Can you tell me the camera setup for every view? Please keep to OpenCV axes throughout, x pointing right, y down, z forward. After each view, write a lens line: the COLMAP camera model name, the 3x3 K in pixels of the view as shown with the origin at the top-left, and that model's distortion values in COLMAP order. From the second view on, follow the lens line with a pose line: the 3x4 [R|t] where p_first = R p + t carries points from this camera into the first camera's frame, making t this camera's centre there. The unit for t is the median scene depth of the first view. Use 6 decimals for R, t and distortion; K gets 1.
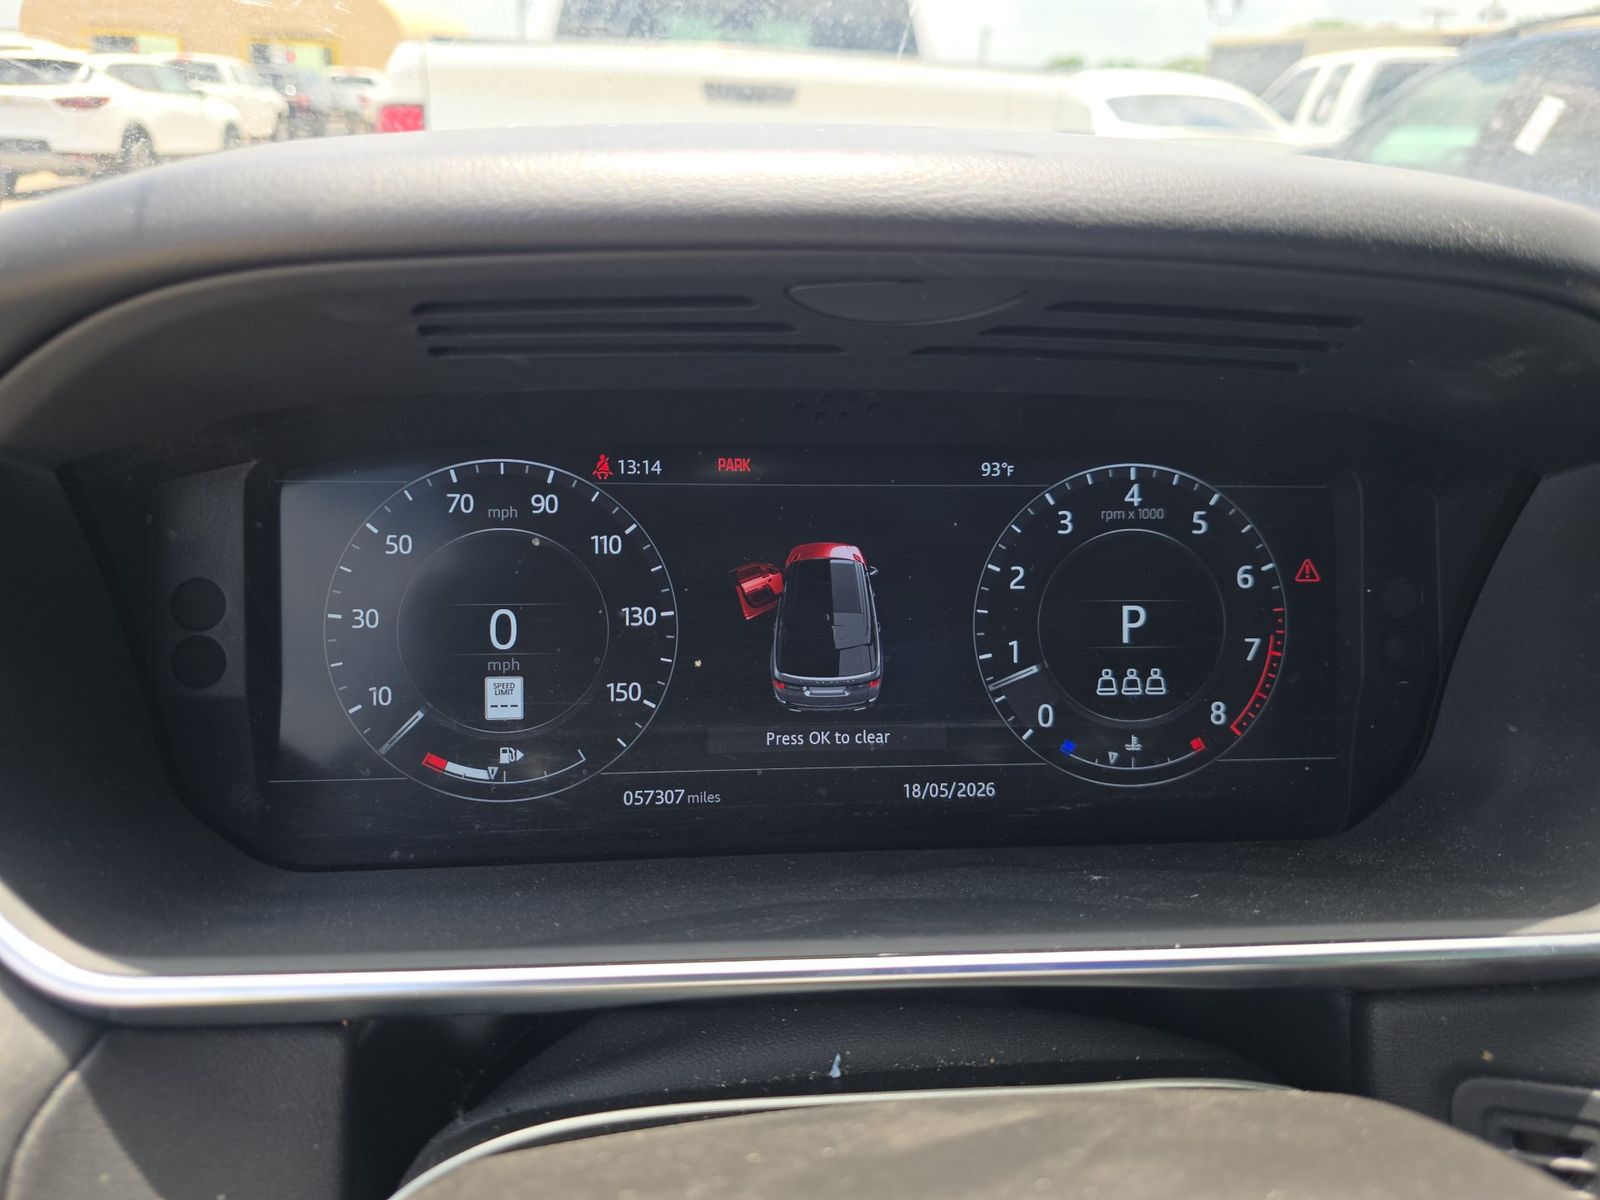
lens RADIAL K [[1040.4, 0, 800.0], [0, 1040.4, 600.0], [0, 0, 1]] dist [0.005827, -0.027952]
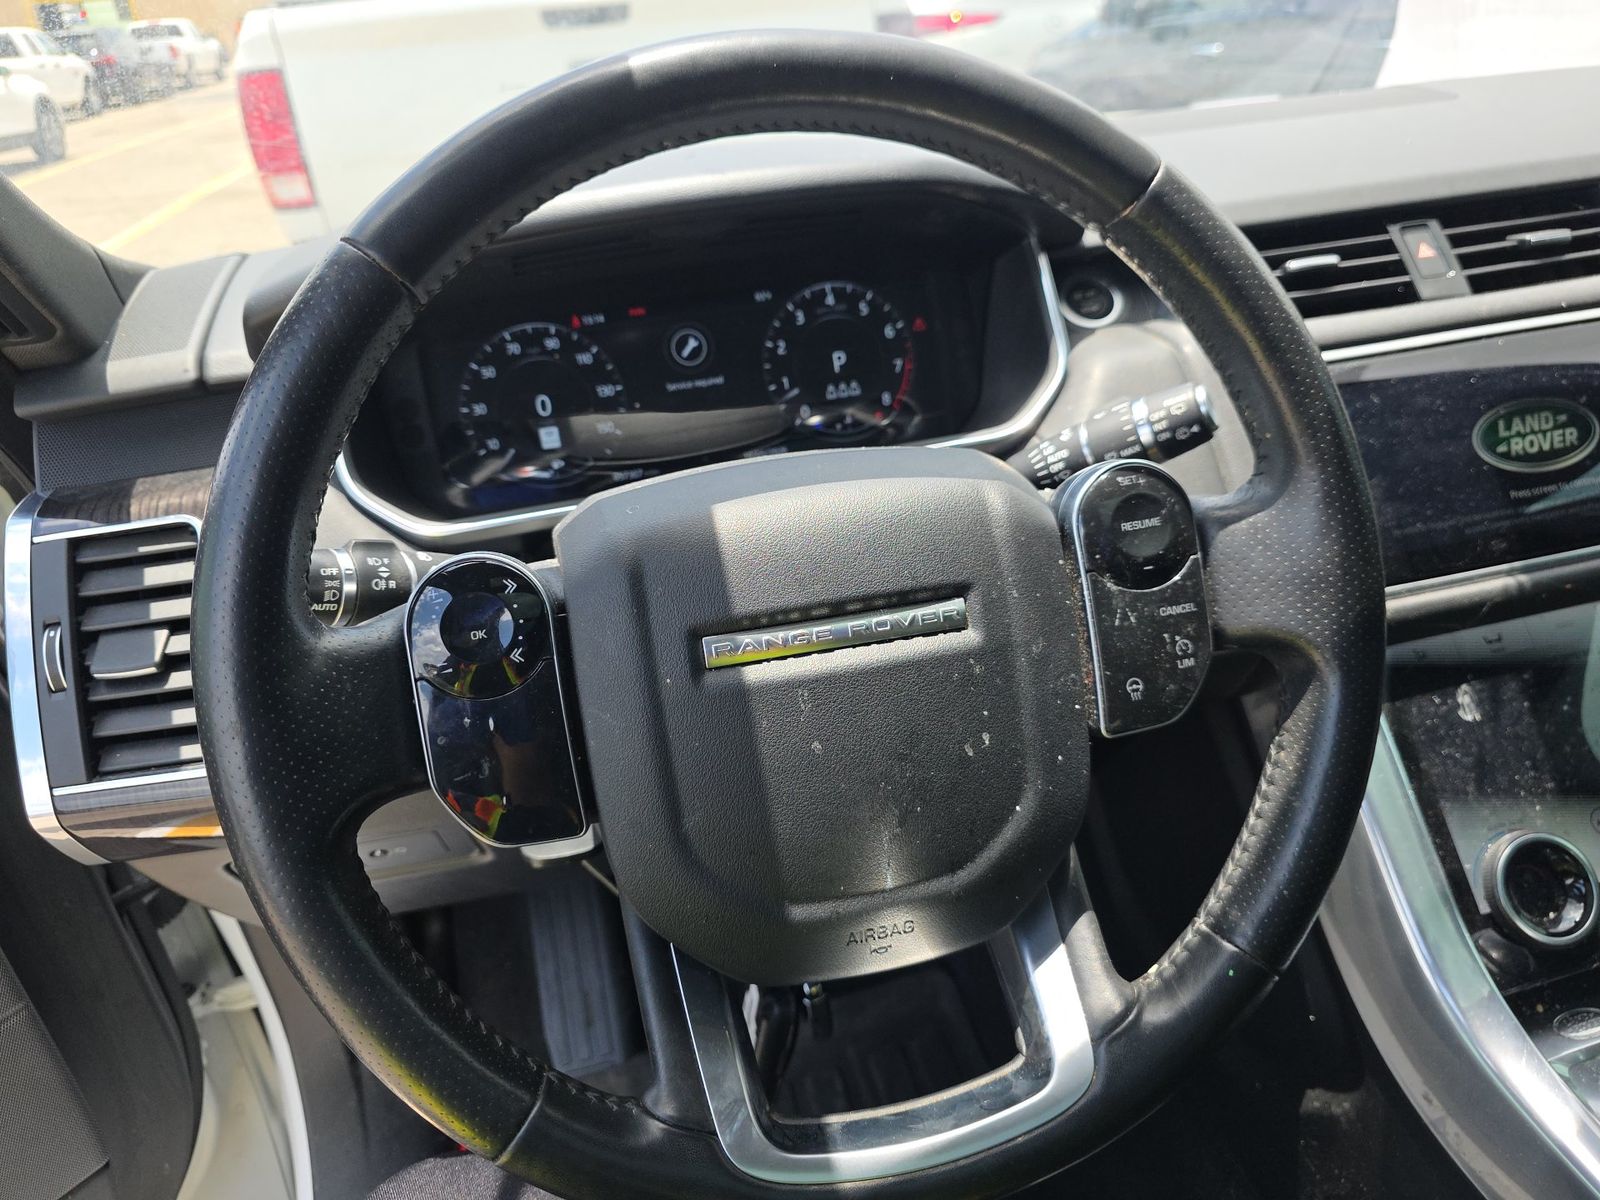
lens RADIAL K [[1040.4, 0, 800.0], [0, 1040.4, 600.0], [0, 0, 1]] dist [0.005827, -0.027952]
pose [[0.984192, -0.166966, 0.059058, 0.037781], [0.160509, 0.981853, 0.100998, 0.269467], [-0.074850, -0.089922, 0.993132, -1.117766]]
